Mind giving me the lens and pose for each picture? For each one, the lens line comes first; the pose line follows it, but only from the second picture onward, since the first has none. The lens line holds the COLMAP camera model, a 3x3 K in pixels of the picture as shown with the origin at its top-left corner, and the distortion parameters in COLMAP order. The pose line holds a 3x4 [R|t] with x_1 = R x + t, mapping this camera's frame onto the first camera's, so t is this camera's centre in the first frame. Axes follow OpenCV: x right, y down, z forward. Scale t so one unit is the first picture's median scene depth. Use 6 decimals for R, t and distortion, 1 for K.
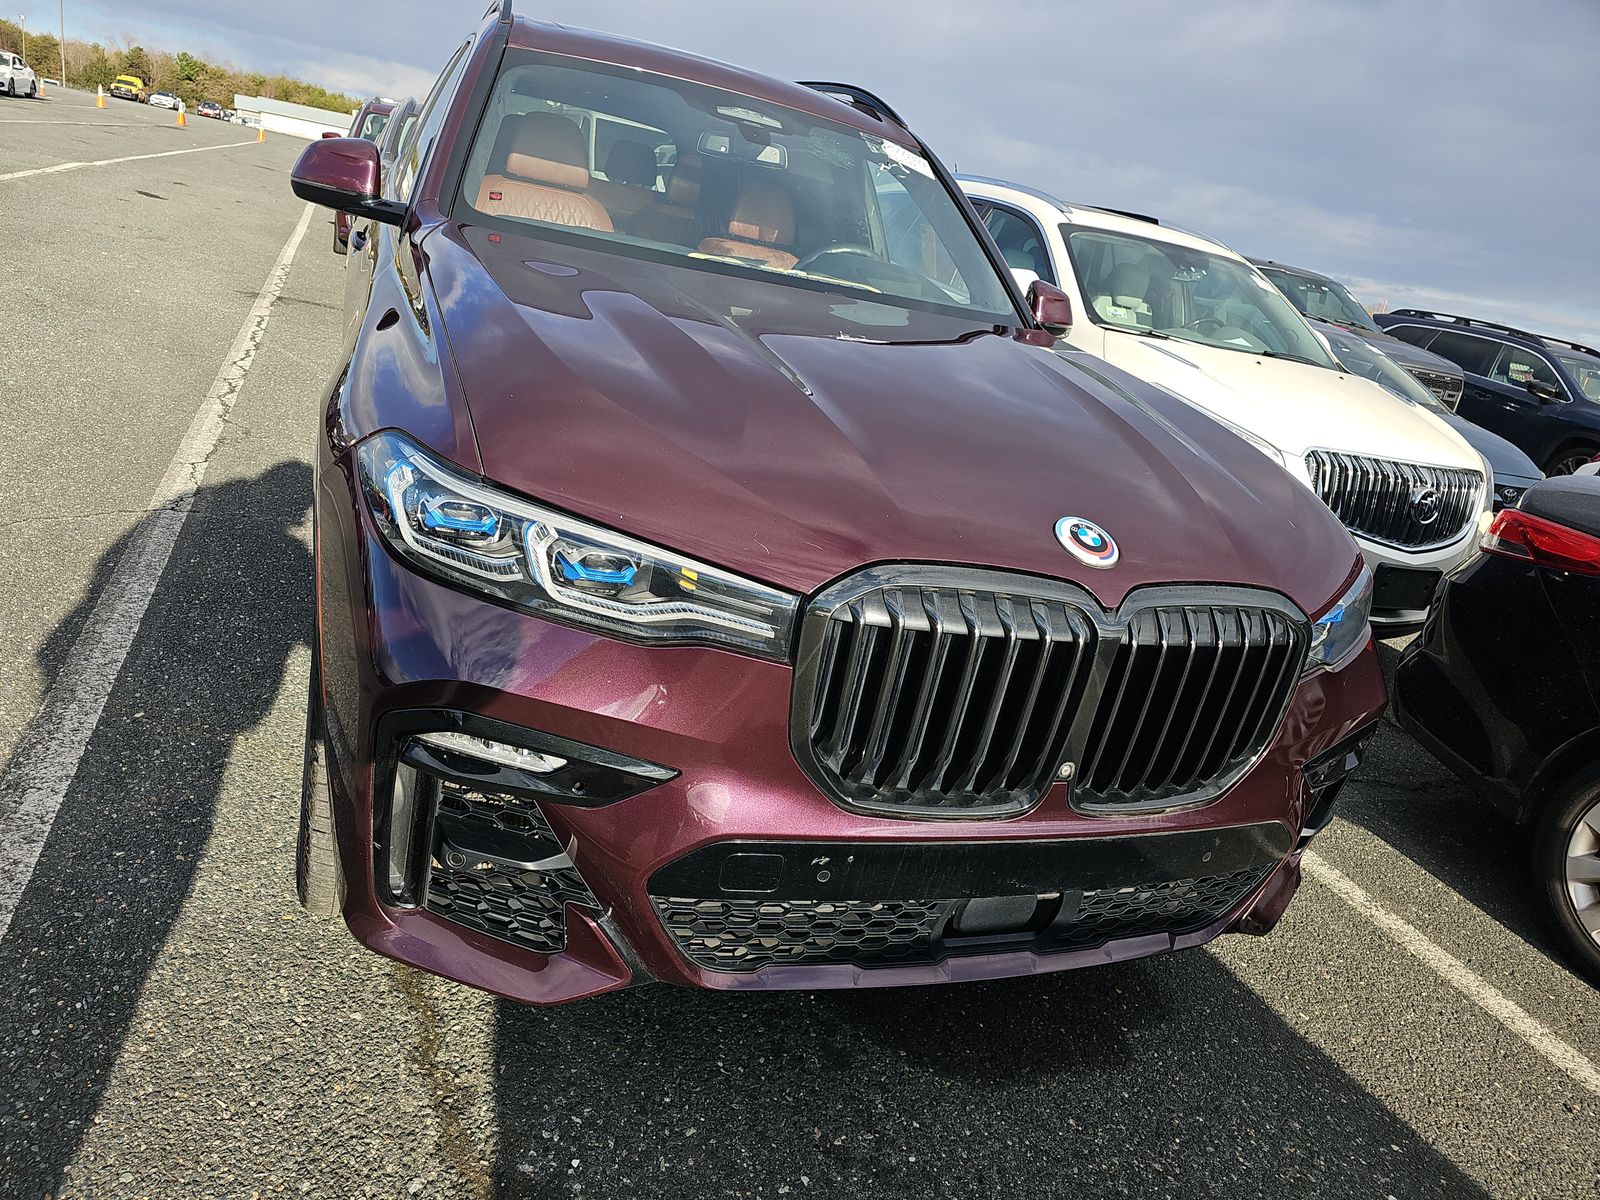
lens RADIAL K [[1084.6, 0, 775.1], [0, 1084.6, 649.1], [0, 0, 1]] dist [0.052723, -0.049732]
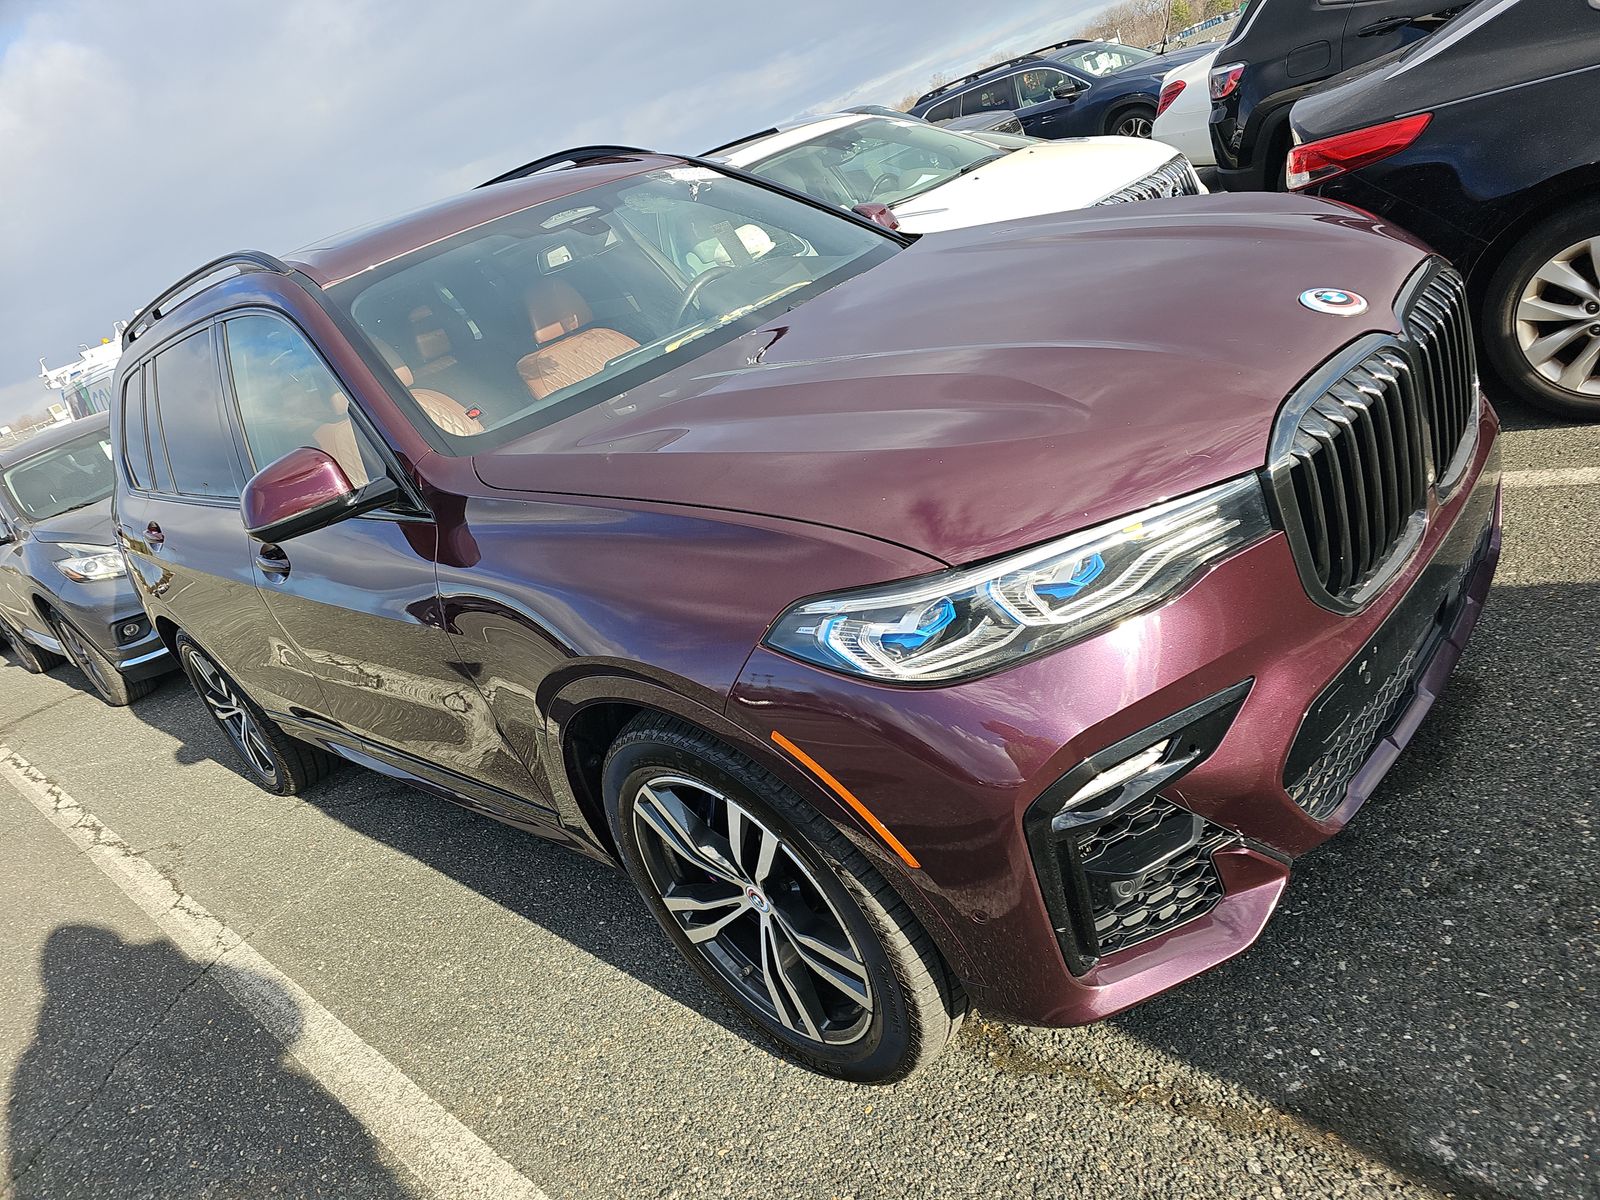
lens RADIAL K [[1089.8, 0, 828.4], [0, 1089.8, 628.4], [0, 0, 1]] dist [0.056292, -0.056015]
pose [[0.752721, -0.614722, 0.235642, -0.472257], [0.616537, 0.783735, 0.075110, -0.195632], [-0.230853, 0.088745, 0.968933, 0.035064]]
